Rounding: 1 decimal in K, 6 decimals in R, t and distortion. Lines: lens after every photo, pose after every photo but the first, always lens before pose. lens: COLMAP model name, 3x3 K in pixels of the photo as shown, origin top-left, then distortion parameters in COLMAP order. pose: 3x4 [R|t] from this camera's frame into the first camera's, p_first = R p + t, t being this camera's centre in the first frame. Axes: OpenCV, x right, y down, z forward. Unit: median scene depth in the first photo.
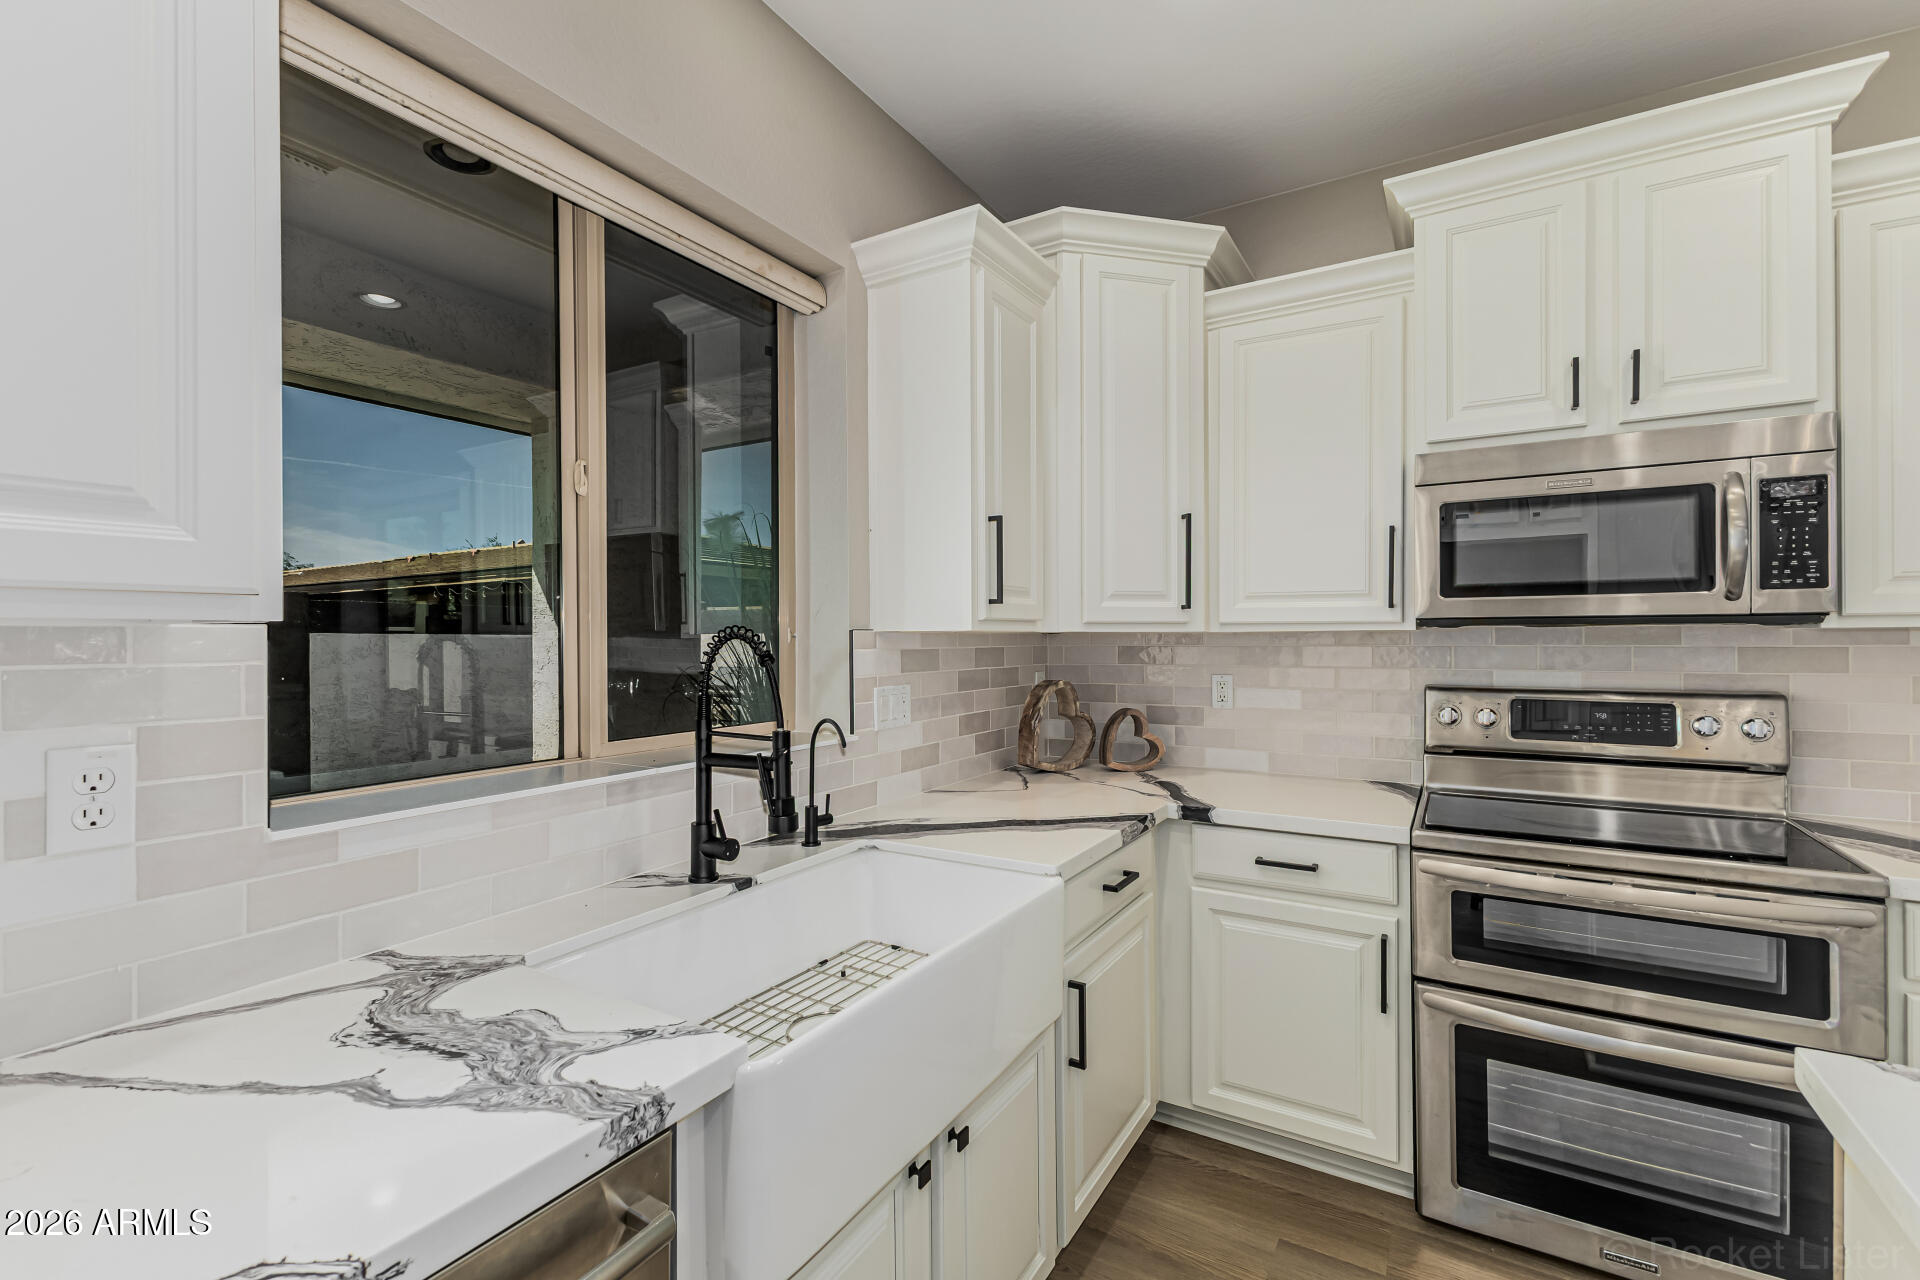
lens RADIAL K [[831.6, 0, 966.2], [0, 831.6, 638.2], [0, 0, 1]] dist [0.013237, -0.001673]
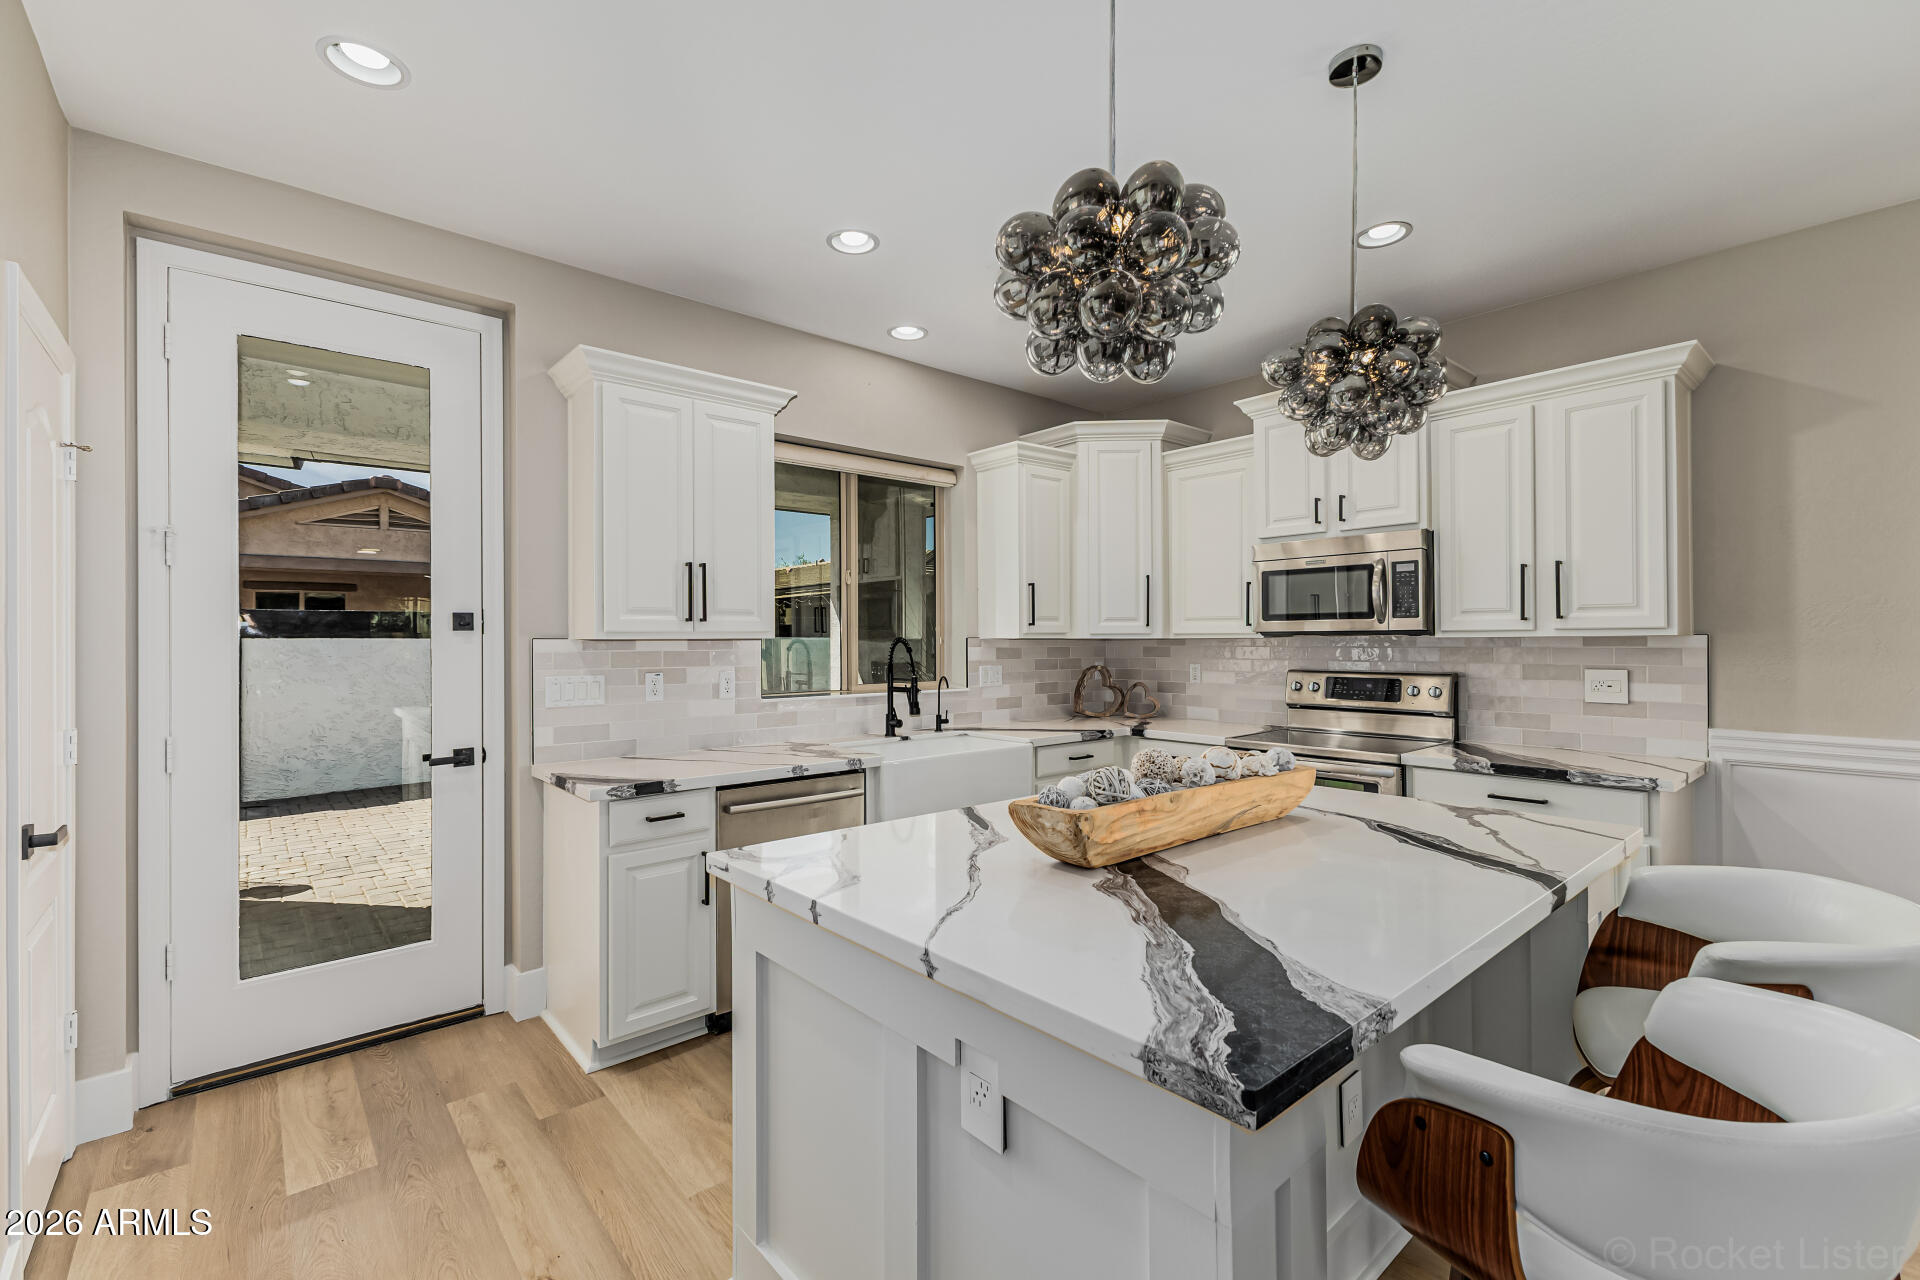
lens RADIAL K [[831.6, 0, 965.5], [0, 831.6, 632.5], [0, 0, 1]] dist [0.013237, -0.001673]
pose [[0.950193, -0.001774, -0.311657, 0.524363], [-0.000861, 0.999965, -0.008318, -0.006326], [0.311661, 0.008172, 0.950158, -1.018124]]
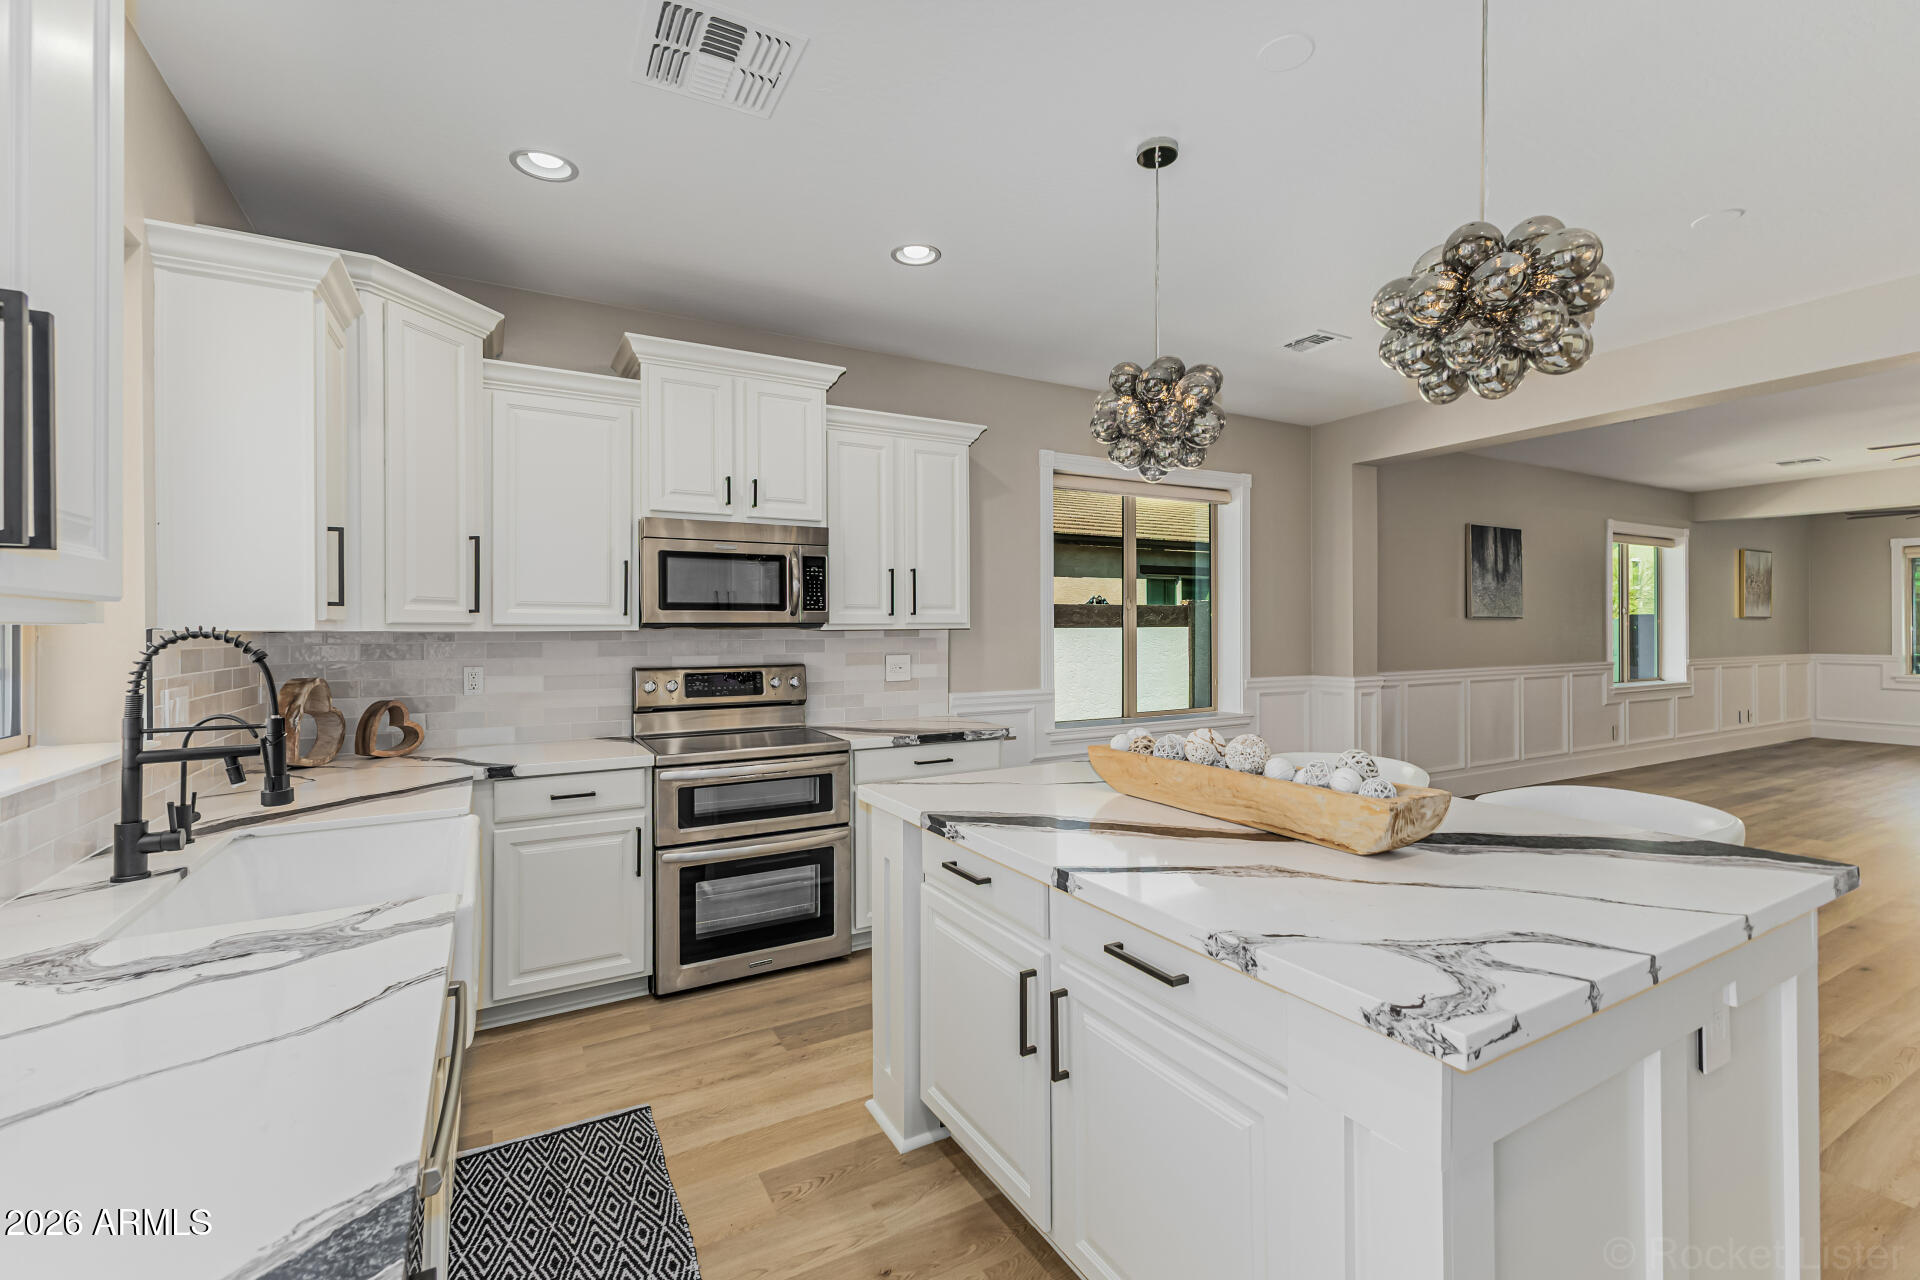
lens RADIAL K [[831.6, 0, 961.8], [0, 831.6, 624.3], [0, 0, 1]] dist [0.013237, -0.001673]
pose [[0.496078, 0.008510, 0.868236, -0.519183], [0.002788, 0.999931, -0.011394, -0.002111], [-0.868273, 0.008073, 0.496020, -0.277343]]
